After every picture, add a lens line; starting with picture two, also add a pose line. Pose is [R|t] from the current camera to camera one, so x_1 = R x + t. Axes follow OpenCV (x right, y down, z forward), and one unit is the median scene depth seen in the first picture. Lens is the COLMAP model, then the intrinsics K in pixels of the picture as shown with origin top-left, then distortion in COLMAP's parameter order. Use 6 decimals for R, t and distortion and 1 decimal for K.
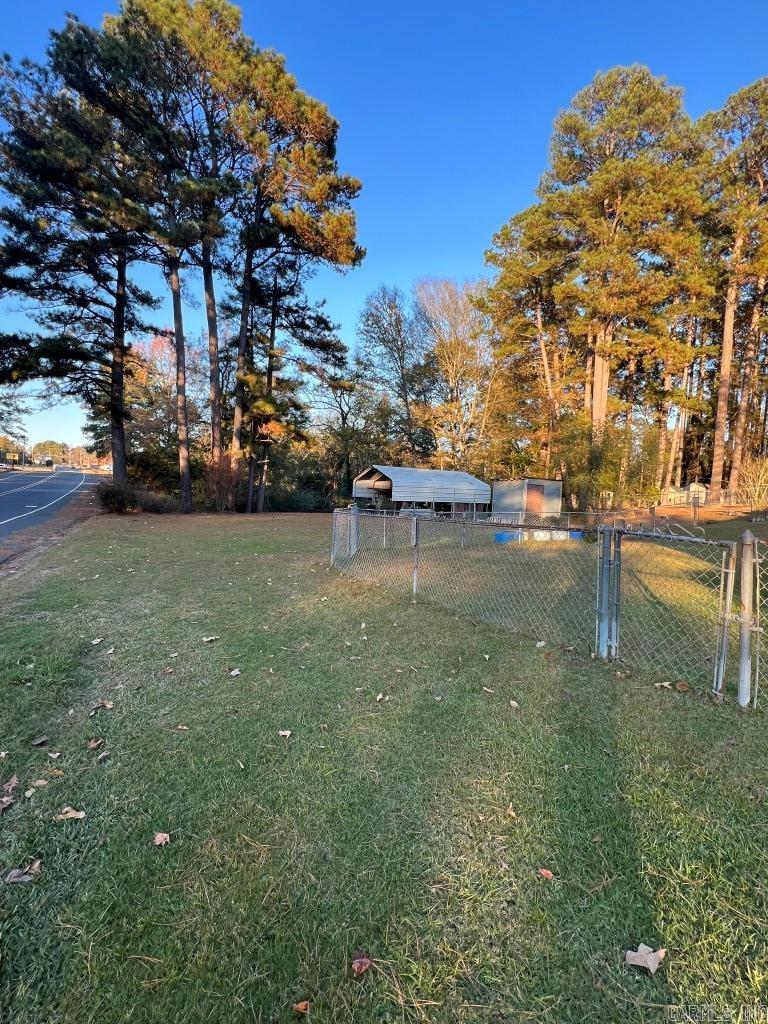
lens RADIAL K [[498.3, 0, 384.0], [0, 498.3, 512.0], [0, 0, 1]] dist [0.000280, 0.000642]
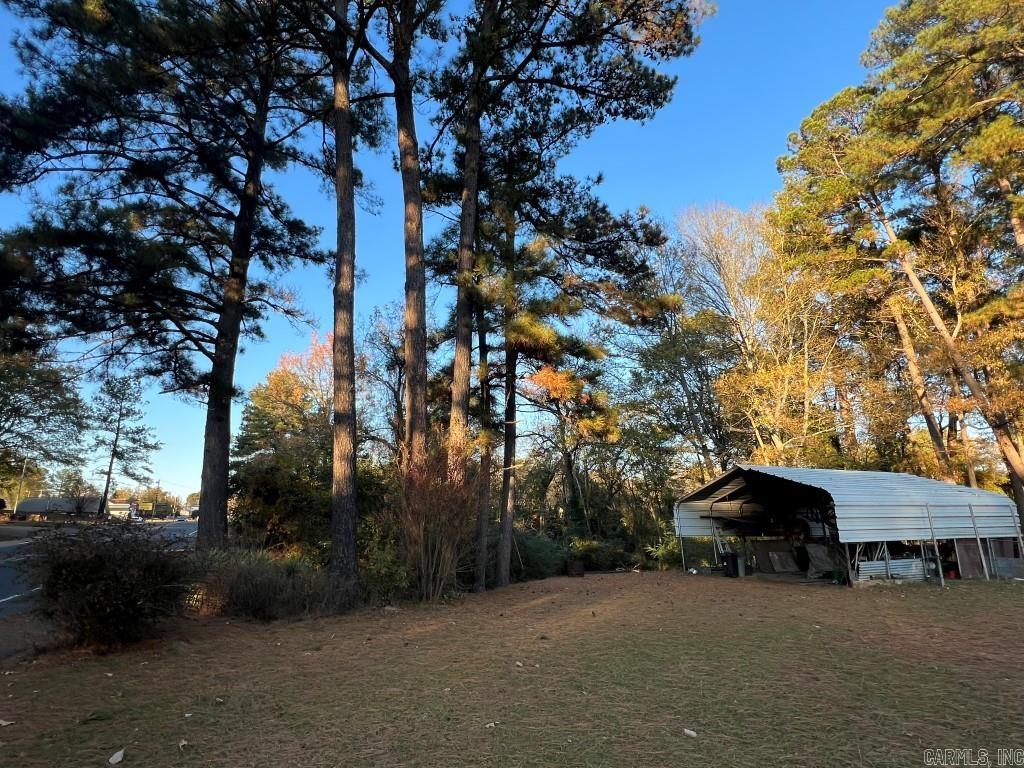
lens RADIAL K [[576.3, 0, 512.0], [0, 576.3, 384.0], [0, 0, 1]] dist [-0.003993, -0.000684]
pose [[0.992995, -0.074474, -0.091734, -0.185229], [0.044927, 0.956025, -0.289824, -0.021465], [0.109285, 0.283672, 0.952674, 0.469337]]
